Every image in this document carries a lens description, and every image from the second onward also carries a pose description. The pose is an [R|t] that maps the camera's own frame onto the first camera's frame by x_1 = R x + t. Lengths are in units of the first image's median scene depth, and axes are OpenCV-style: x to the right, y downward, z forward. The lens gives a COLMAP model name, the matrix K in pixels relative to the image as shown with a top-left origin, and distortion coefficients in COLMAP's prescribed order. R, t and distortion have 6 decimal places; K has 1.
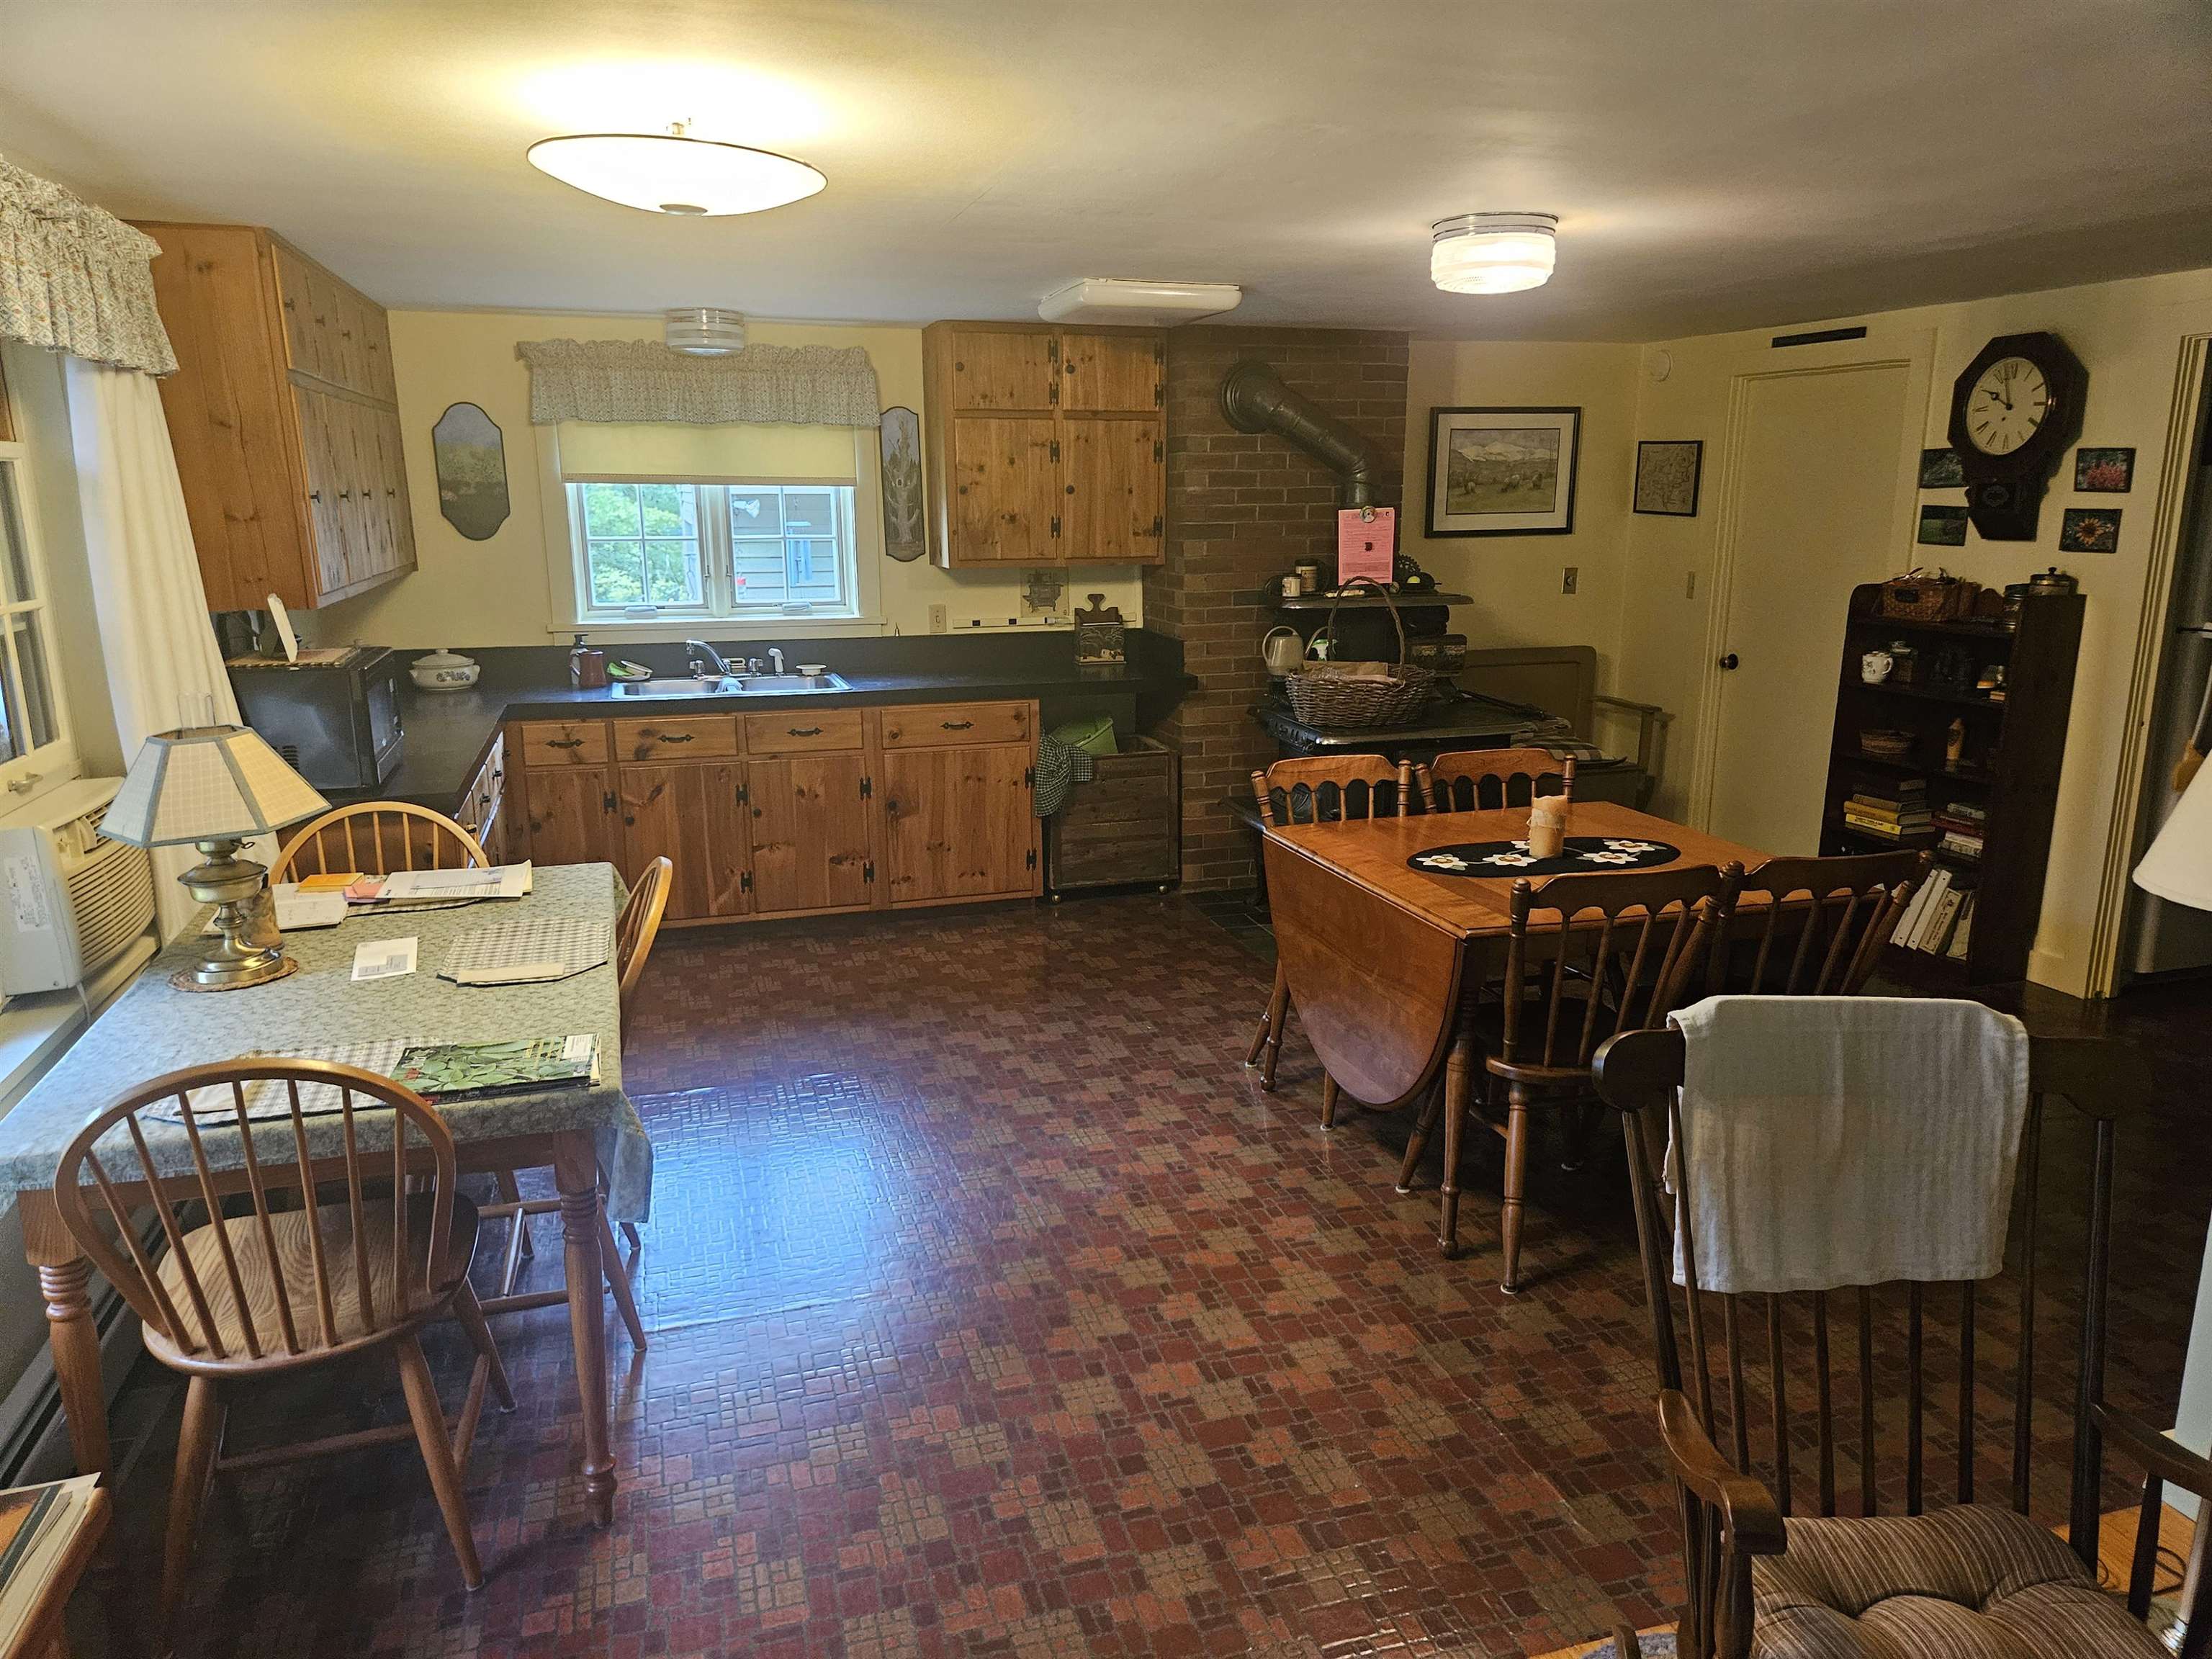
lens RADIAL K [[1510.5, 0, 1104.3], [0, 1510.5, 853.5], [0, 0, 1]] dist [0.026374, -0.009287]
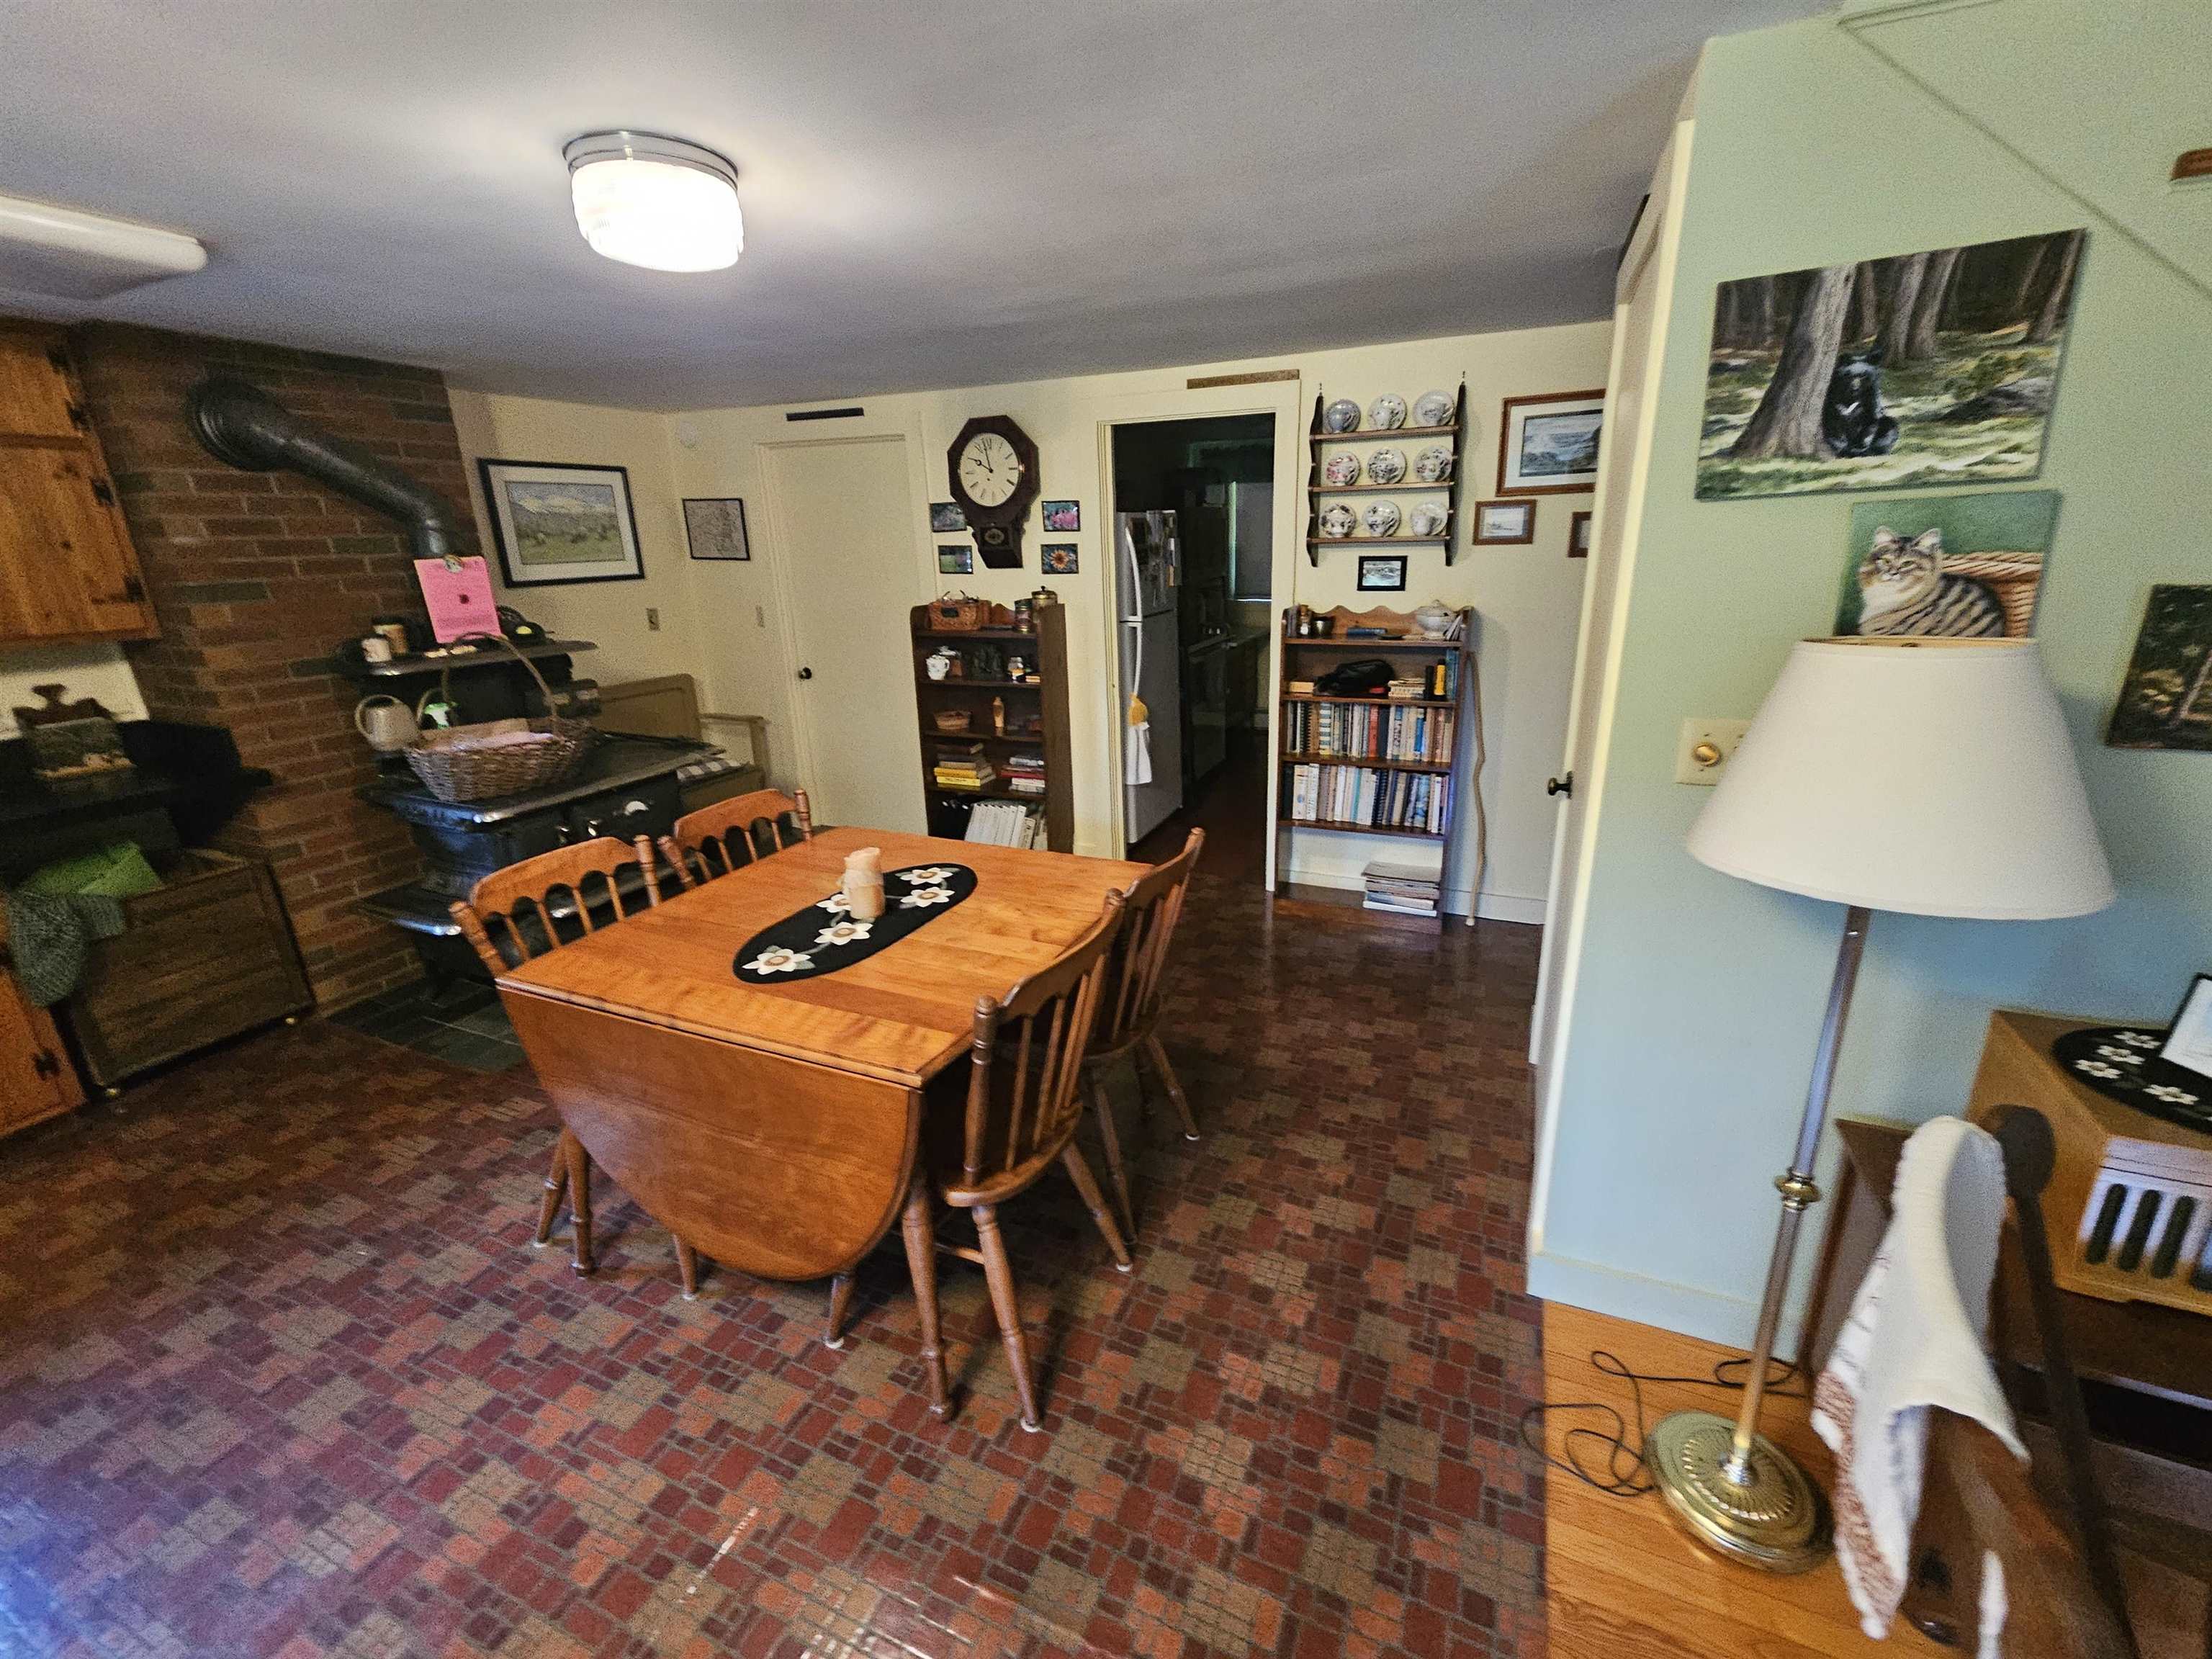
lens RADIAL K [[906.6, 0, 1117.3], [0, 906.6, 822.3], [0, 0, 1]] dist [-0.000425, -0.001018]
pose [[0.650062, -0.237378, 0.721852, -0.000397], [0.199245, 0.969964, 0.139539, -0.069257], [-0.733294, 0.053116, 0.677834, 0.344515]]
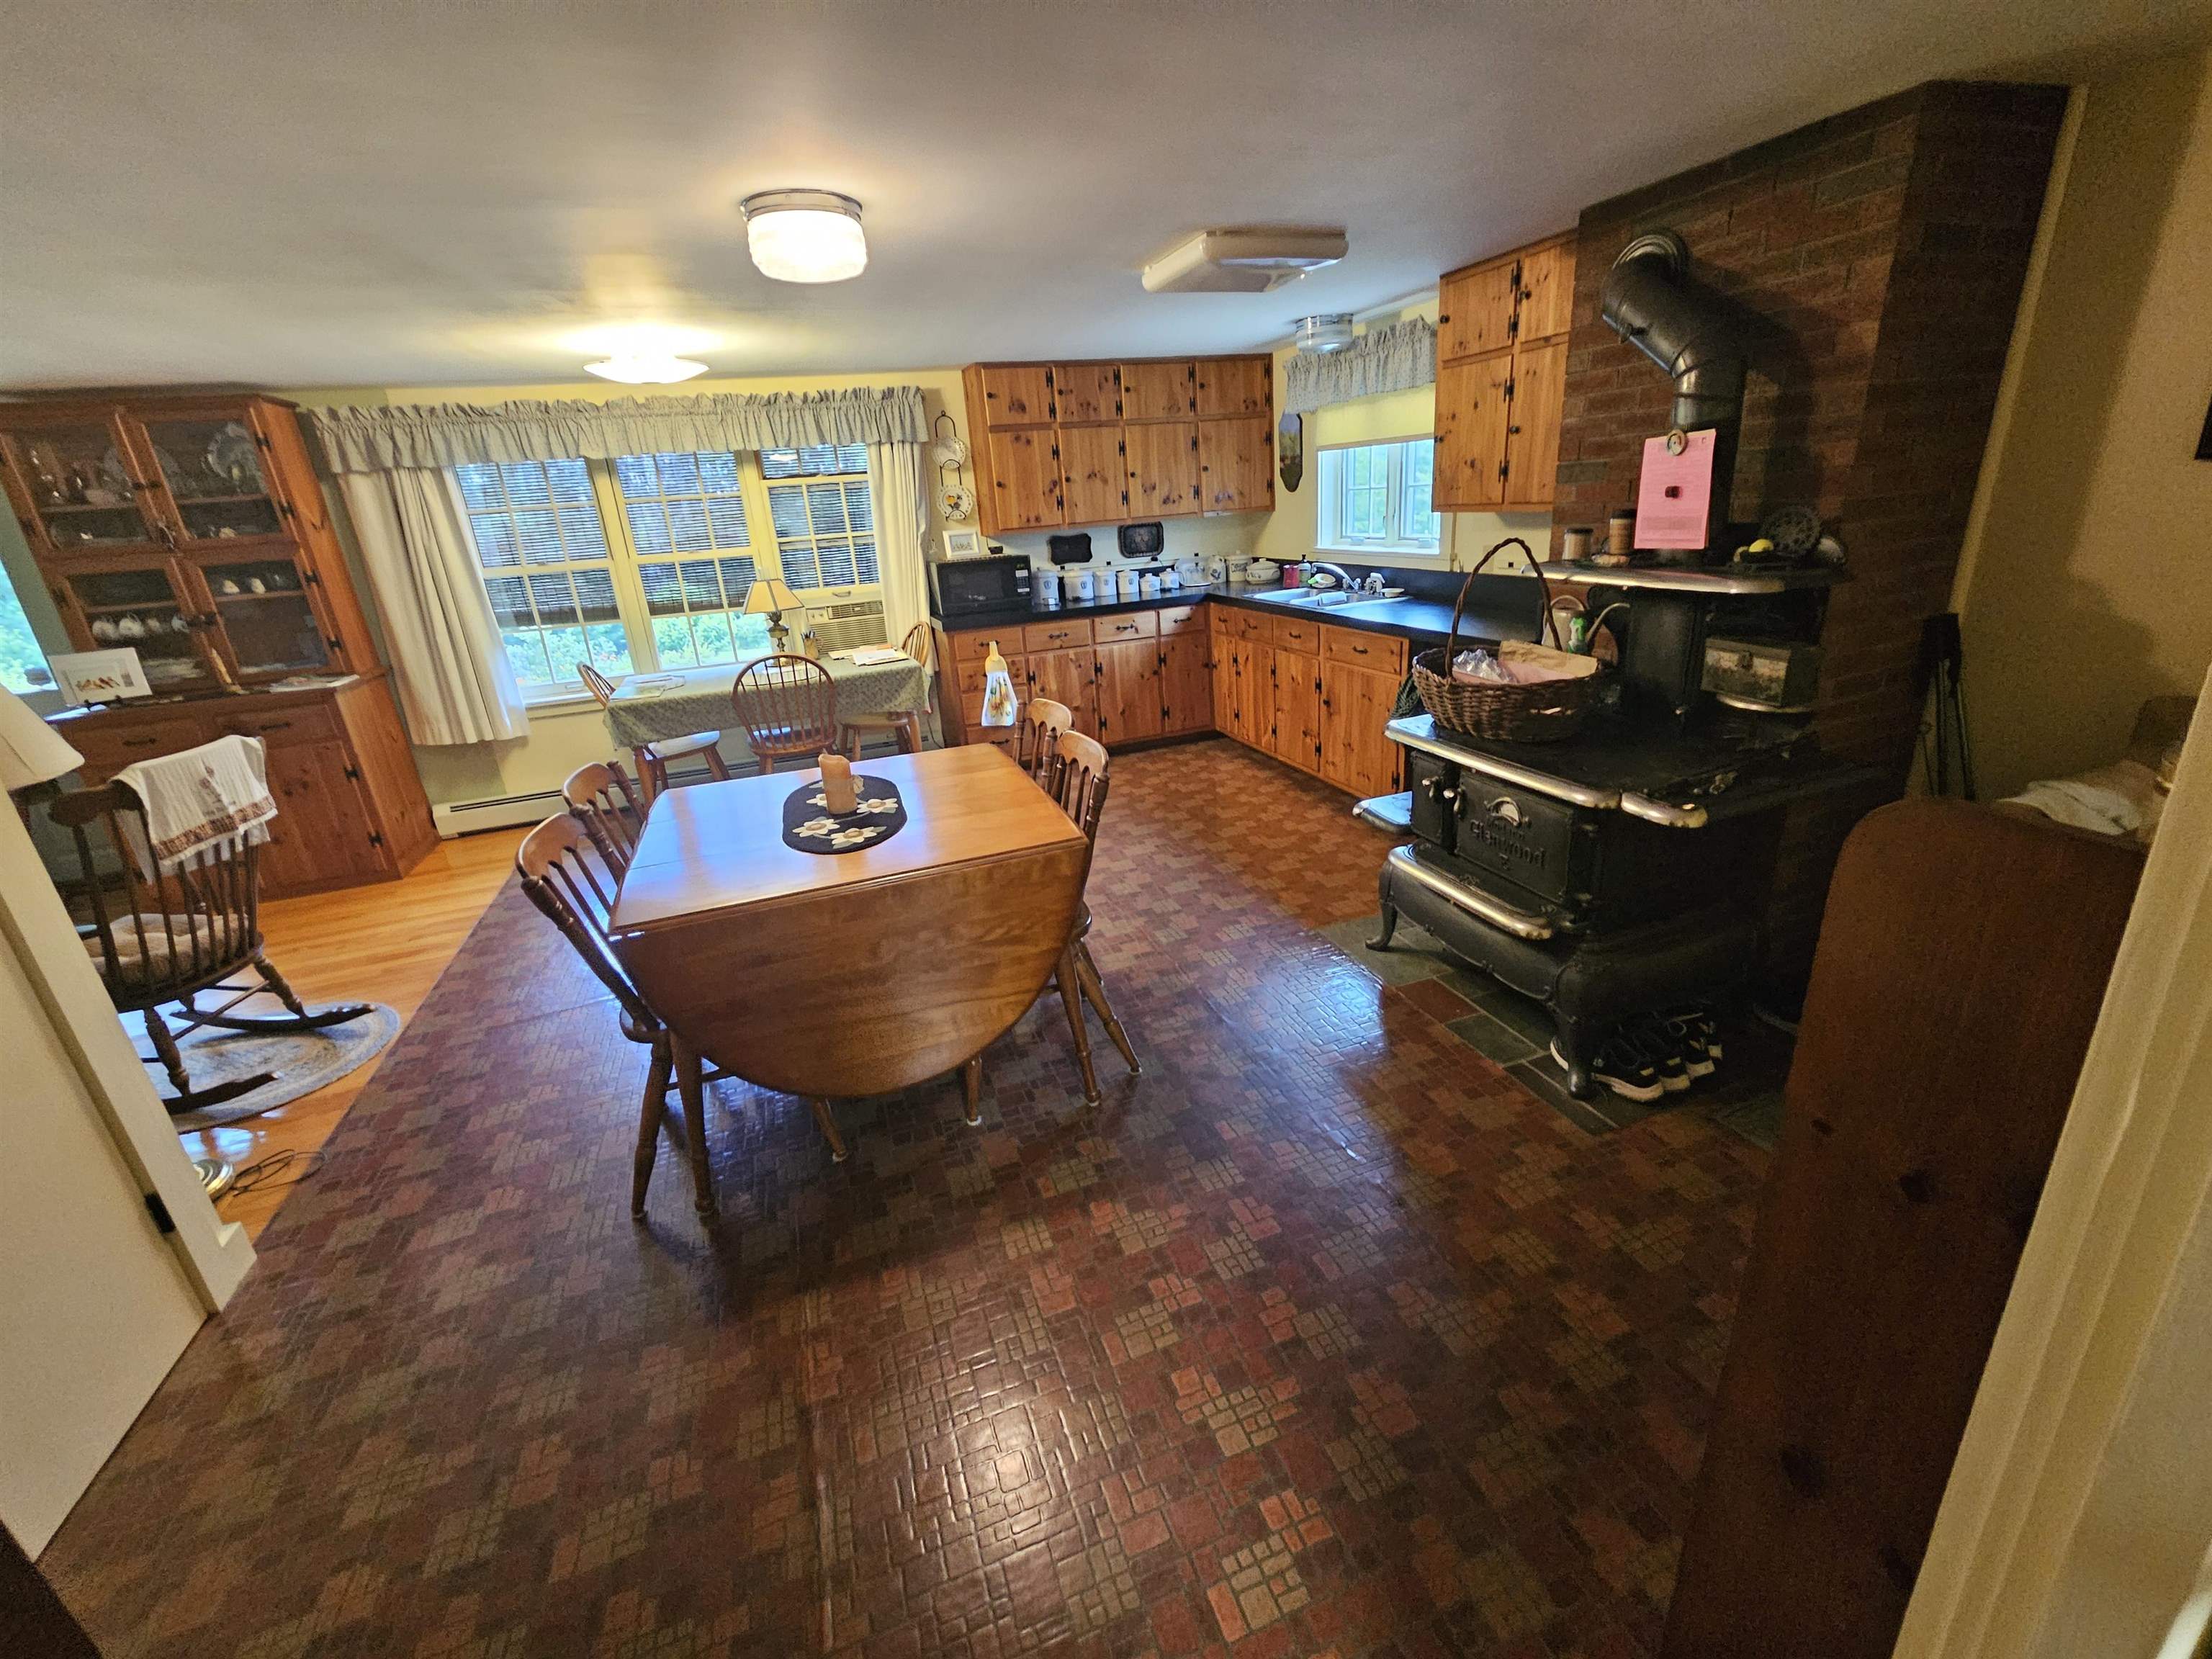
lens RADIAL K [[906.6, 0, 1115.8], [0, 906.6, 825.9], [0, 0, 1]] dist [-0.000425, -0.001018]
pose [[0.052085, 0.342454, -0.938090, 0.626913], [-0.164974, 0.929409, 0.330125, -0.163700], [0.984922, 0.137566, 0.104905, 0.765042]]
